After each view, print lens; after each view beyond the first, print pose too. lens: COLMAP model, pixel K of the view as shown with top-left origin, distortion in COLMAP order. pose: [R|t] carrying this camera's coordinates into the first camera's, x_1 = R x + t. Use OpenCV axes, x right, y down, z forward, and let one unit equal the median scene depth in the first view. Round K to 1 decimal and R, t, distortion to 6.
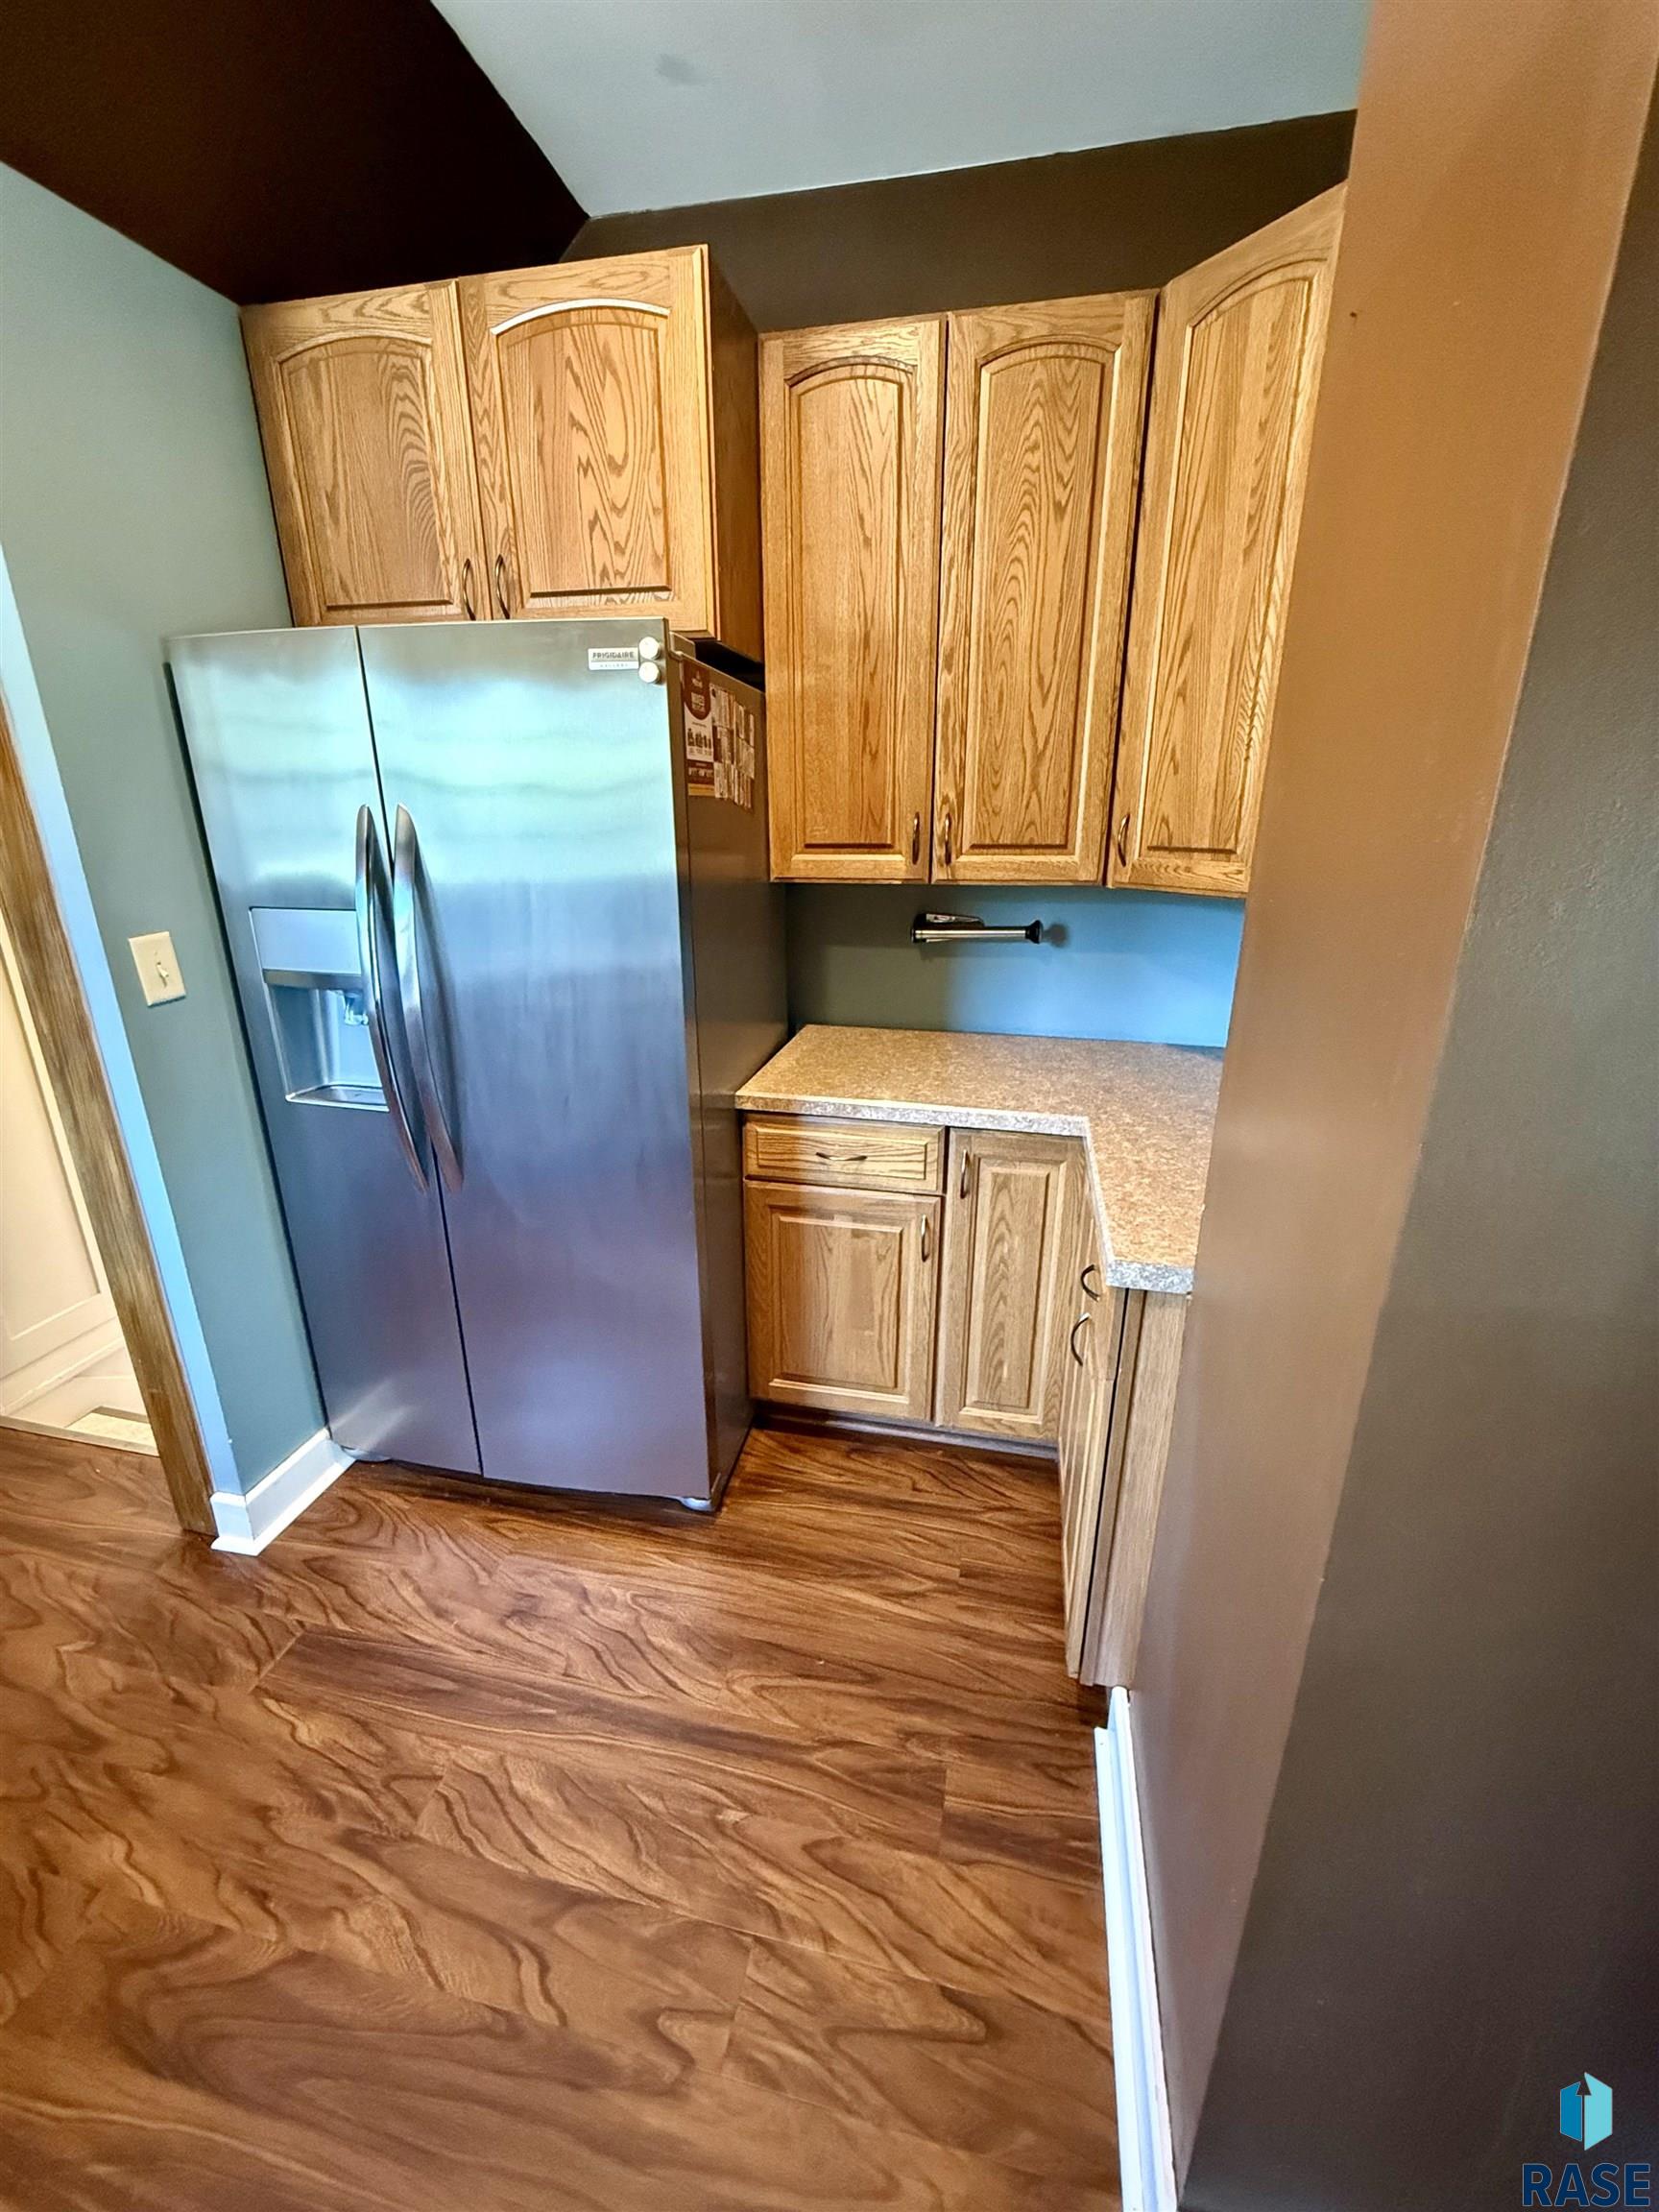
lens RADIAL K [[885.2, 0, 828.4], [0, 885.2, 1103.2], [0, 0, 1]] dist [0.001876, 0.000923]
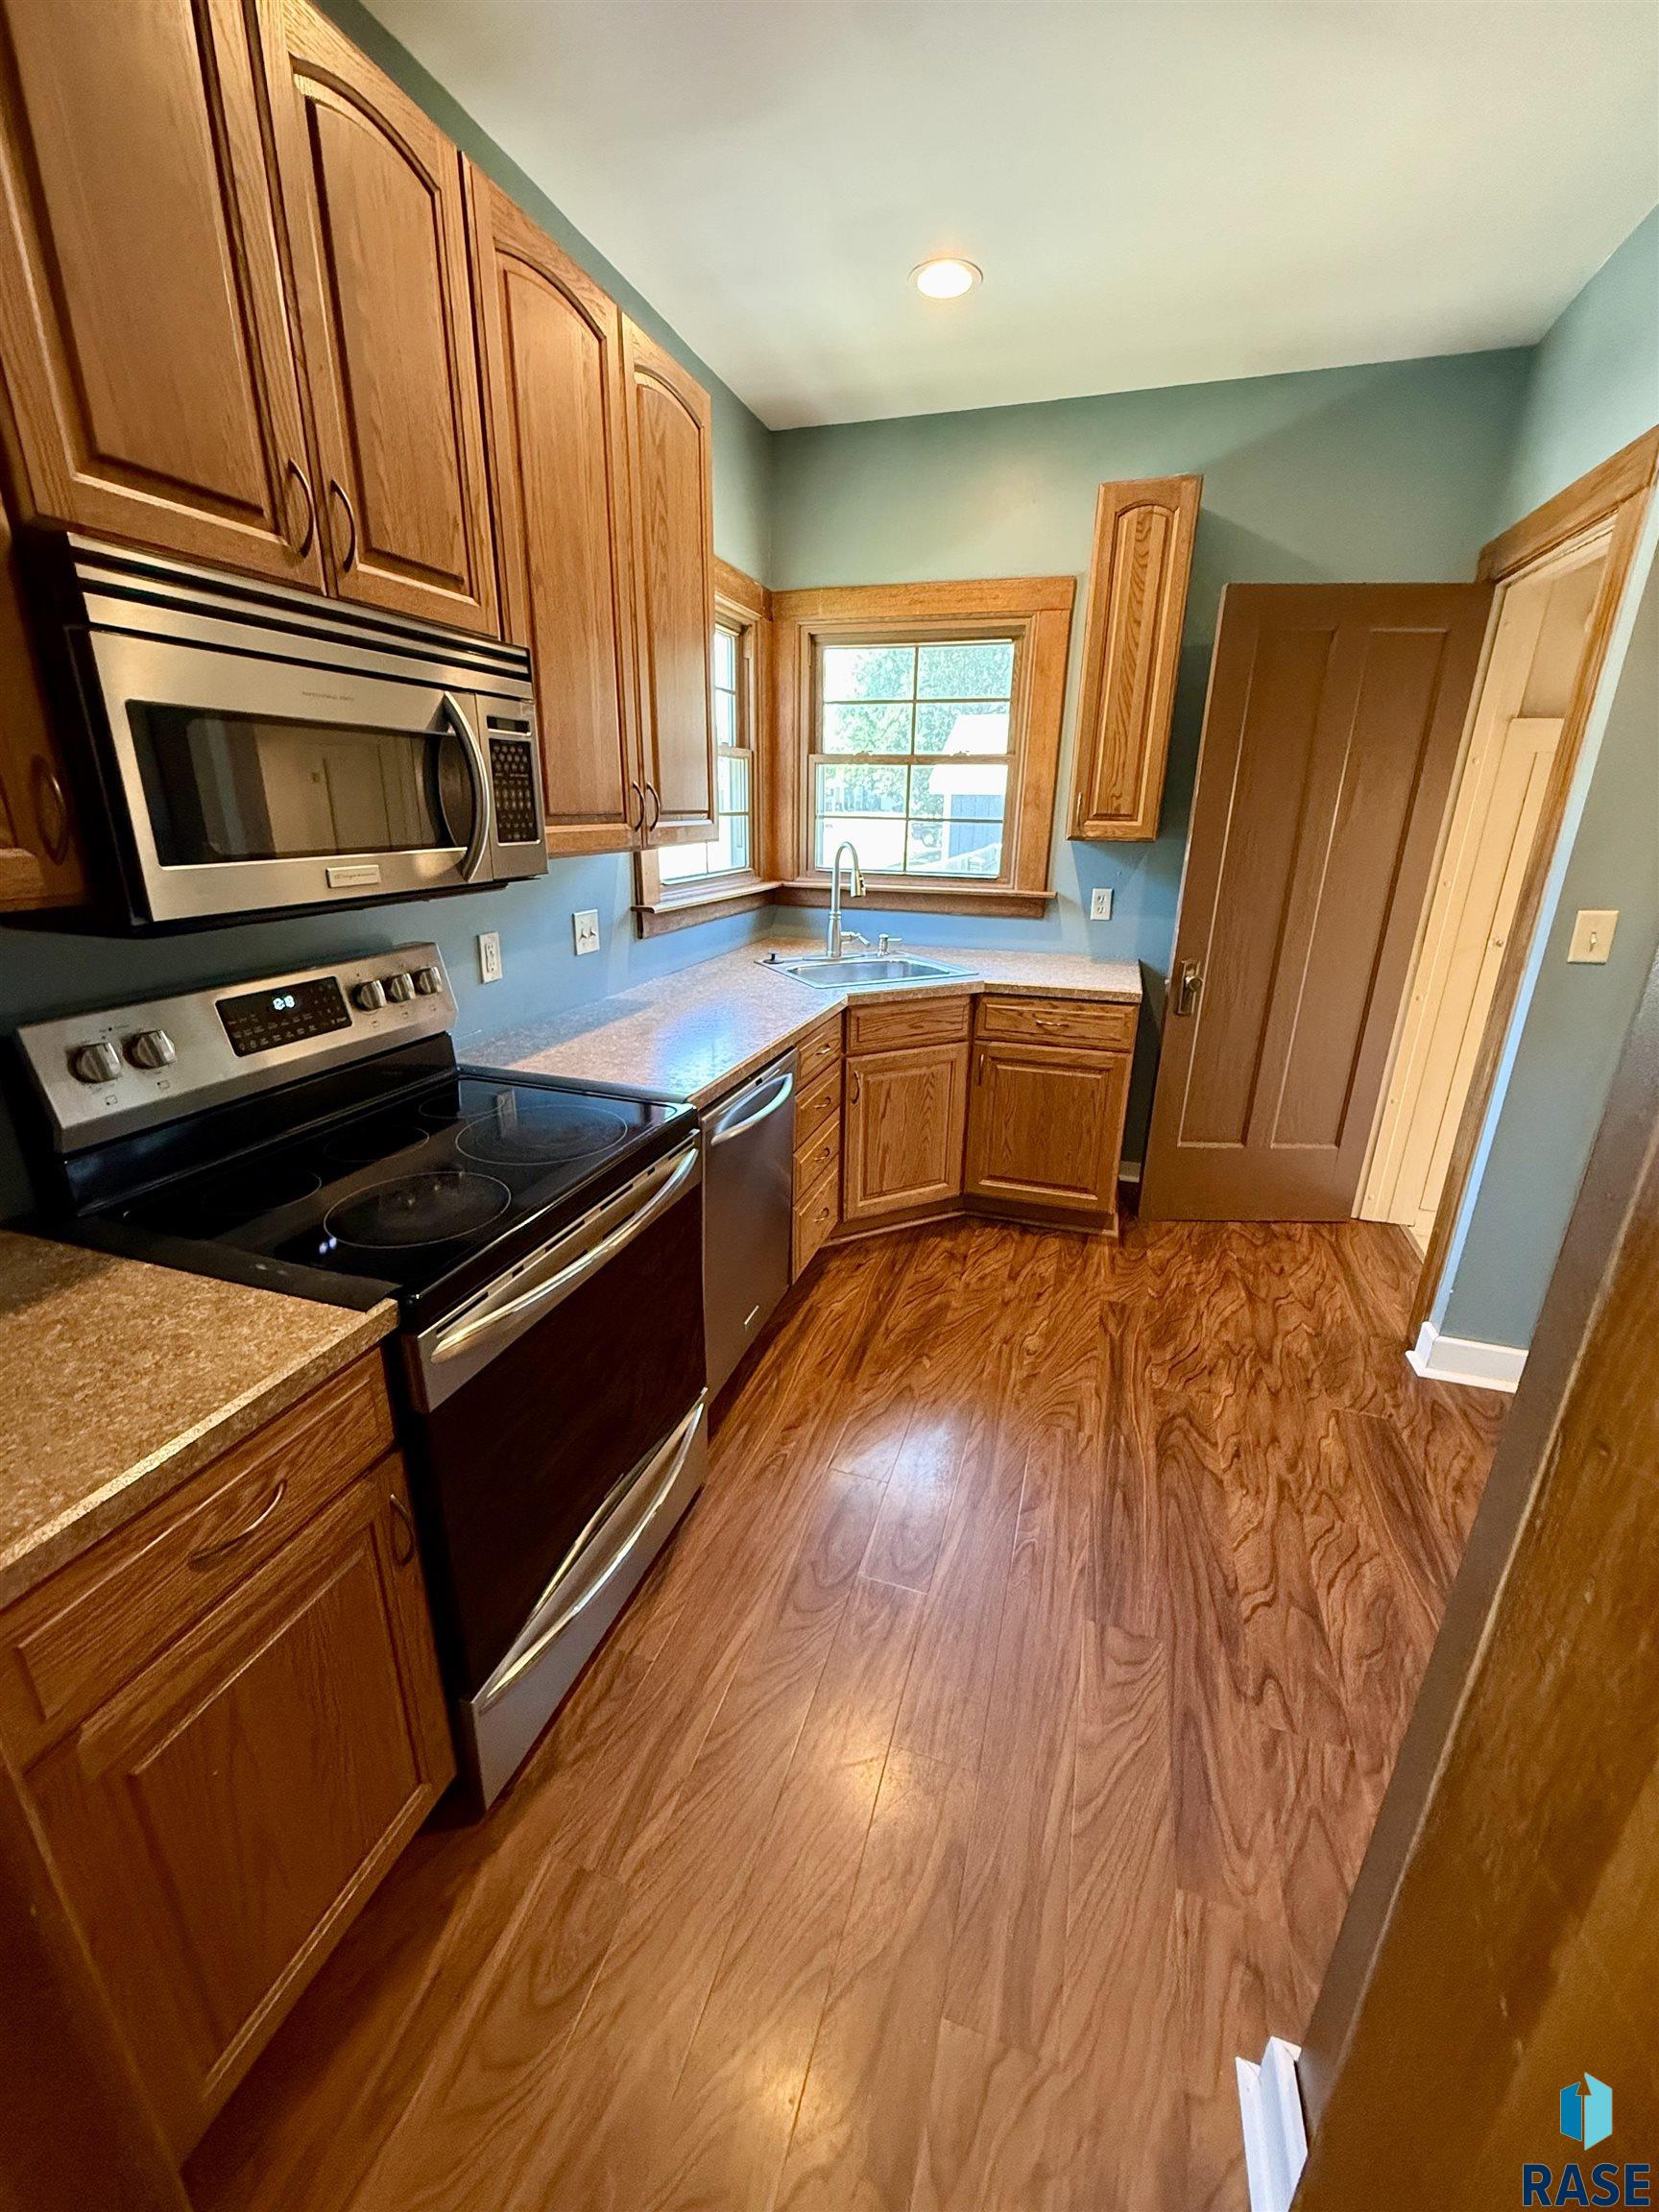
lens RADIAL K [[885.2, 0, 828.4], [0, 885.2, 1103.2], [0, 0, 1]] dist [0.001876, 0.000923]
pose [[-0.095769, 0.318350, -0.943123, 0.780436], [-0.325351, 0.885427, 0.331912, -0.004123], [0.940731, 0.338633, 0.018779, 0.011687]]
